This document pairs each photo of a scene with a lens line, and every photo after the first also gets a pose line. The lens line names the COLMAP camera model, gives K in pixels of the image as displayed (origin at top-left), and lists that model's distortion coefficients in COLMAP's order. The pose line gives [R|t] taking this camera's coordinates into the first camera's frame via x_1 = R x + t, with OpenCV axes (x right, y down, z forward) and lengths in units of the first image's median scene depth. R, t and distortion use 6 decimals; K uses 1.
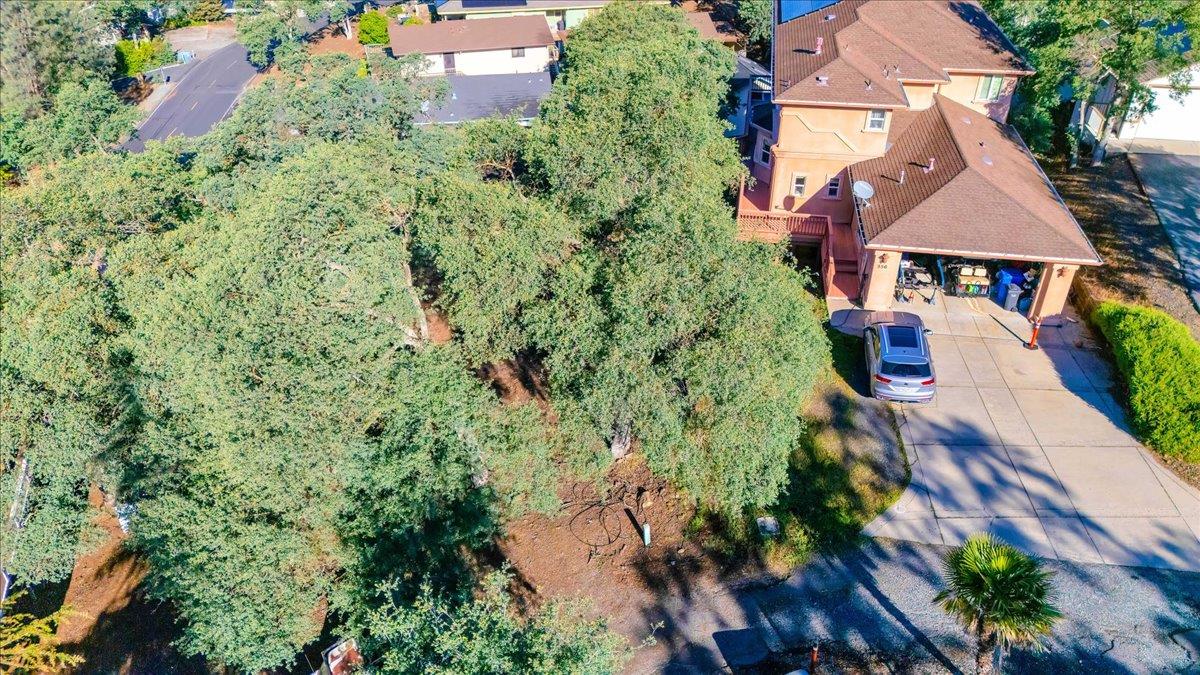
lens RADIAL K [[887.0, 0, 602.5], [0, 887.0, 338.8], [0, 0, 1]] dist [0.047072, -0.051623]
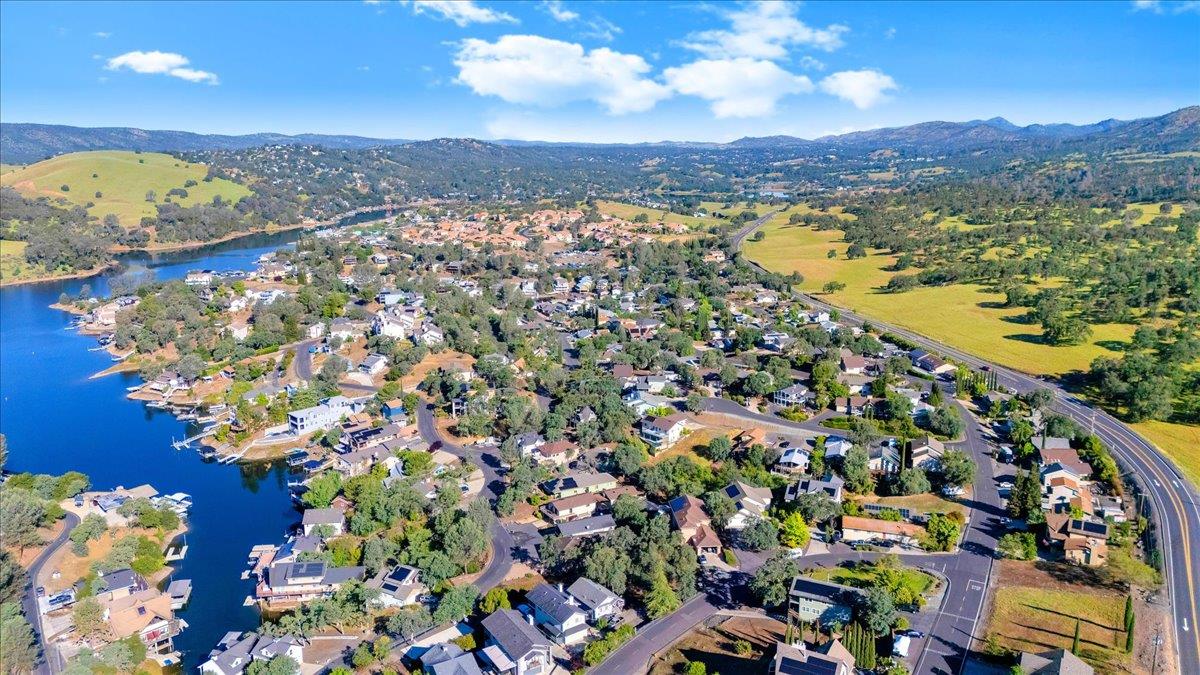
lens RADIAL K [[887.0, 0, 600.0], [0, 887.0, 337.2], [0, 0, 1]] dist [0.047072, -0.051623]
pose [[0.968130, -0.067785, 0.241100, -2.504983], [0.149436, 0.928877, -0.338904, 0.774423], [-0.200979, 0.364132, 0.909404, -7.252877]]
